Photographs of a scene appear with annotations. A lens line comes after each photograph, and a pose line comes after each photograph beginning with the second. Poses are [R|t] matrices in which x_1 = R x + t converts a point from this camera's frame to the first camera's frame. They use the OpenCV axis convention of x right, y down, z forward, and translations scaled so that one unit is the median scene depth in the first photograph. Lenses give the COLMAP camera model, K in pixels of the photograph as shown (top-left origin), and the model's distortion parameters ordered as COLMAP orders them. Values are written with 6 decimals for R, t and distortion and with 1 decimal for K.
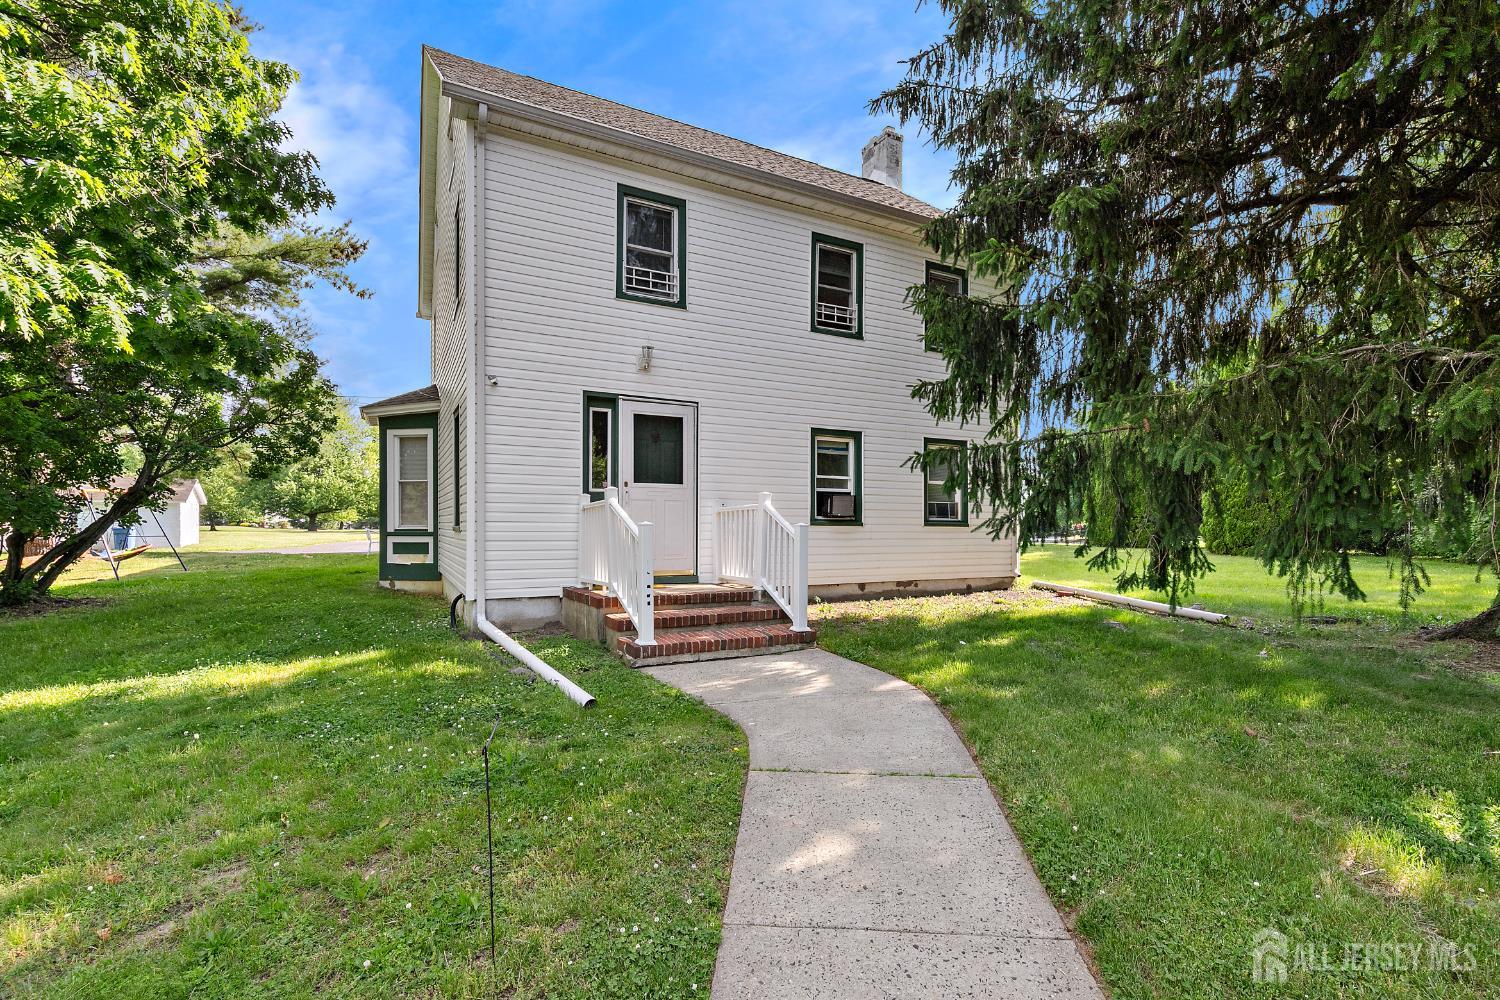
lens RADIAL K [[686.3, 0, 750.6], [0, 686.3, 506.7], [0, 0, 1]] dist [0.002641, -0.001031]
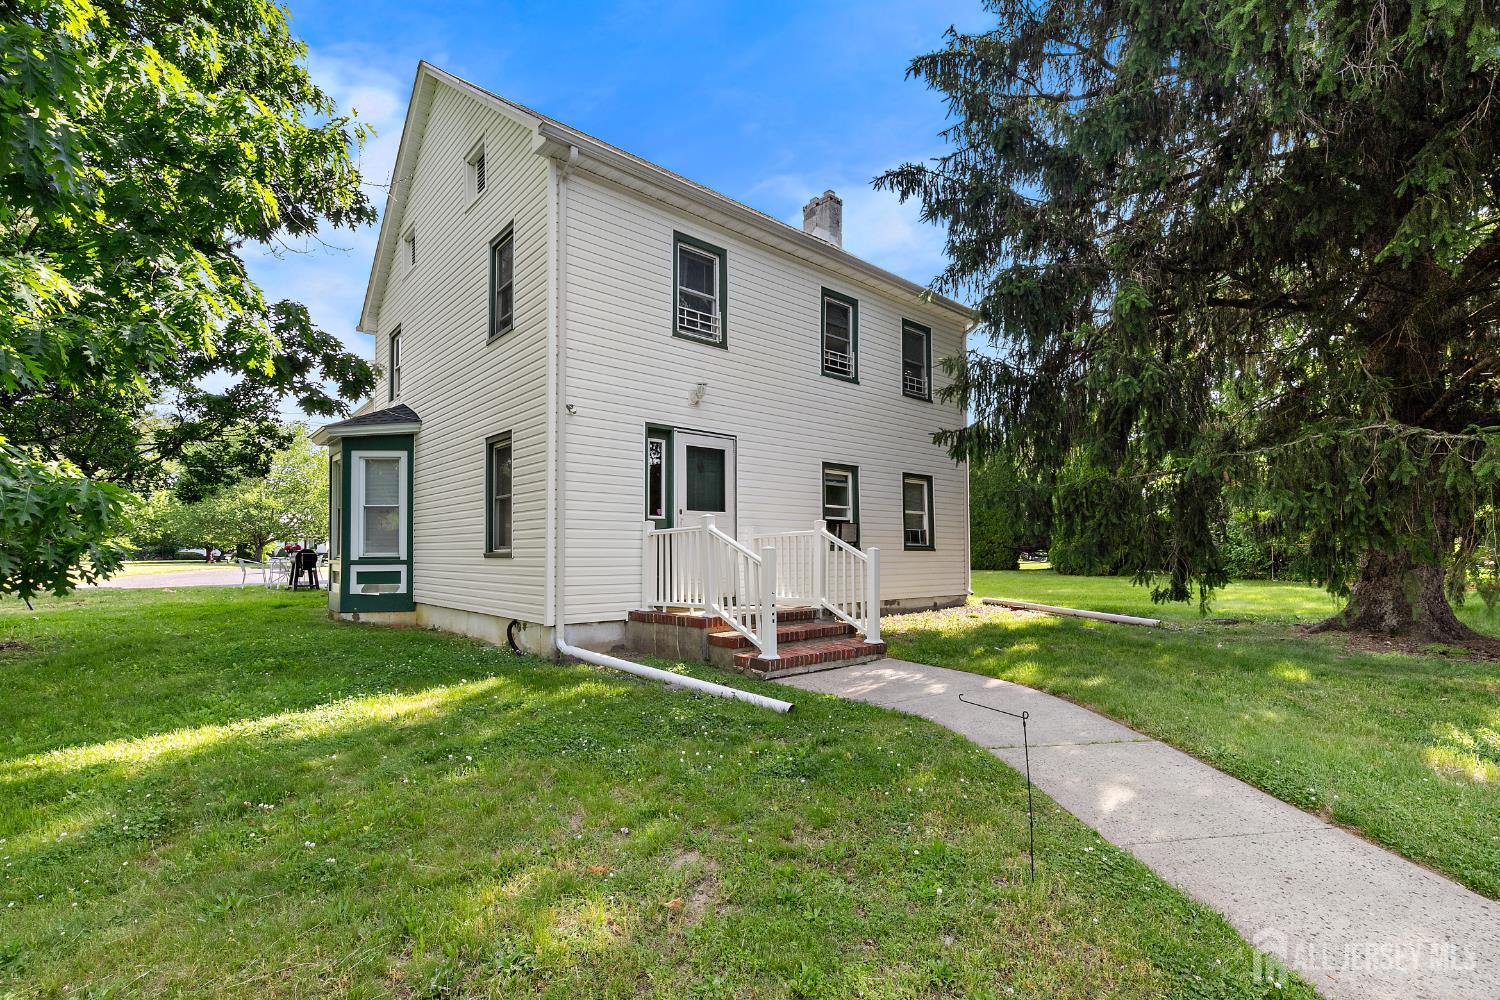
lens RADIAL K [[686.3, 0, 748.2], [0, 686.3, 504.9], [0, 0, 1]] dist [0.002641, -0.001031]
pose [[0.972801, 0.010323, 0.231412, -0.315726], [-0.000503, 0.999098, -0.042454, 0.001623], [-0.231641, 0.041183, 0.971929, -0.046259]]
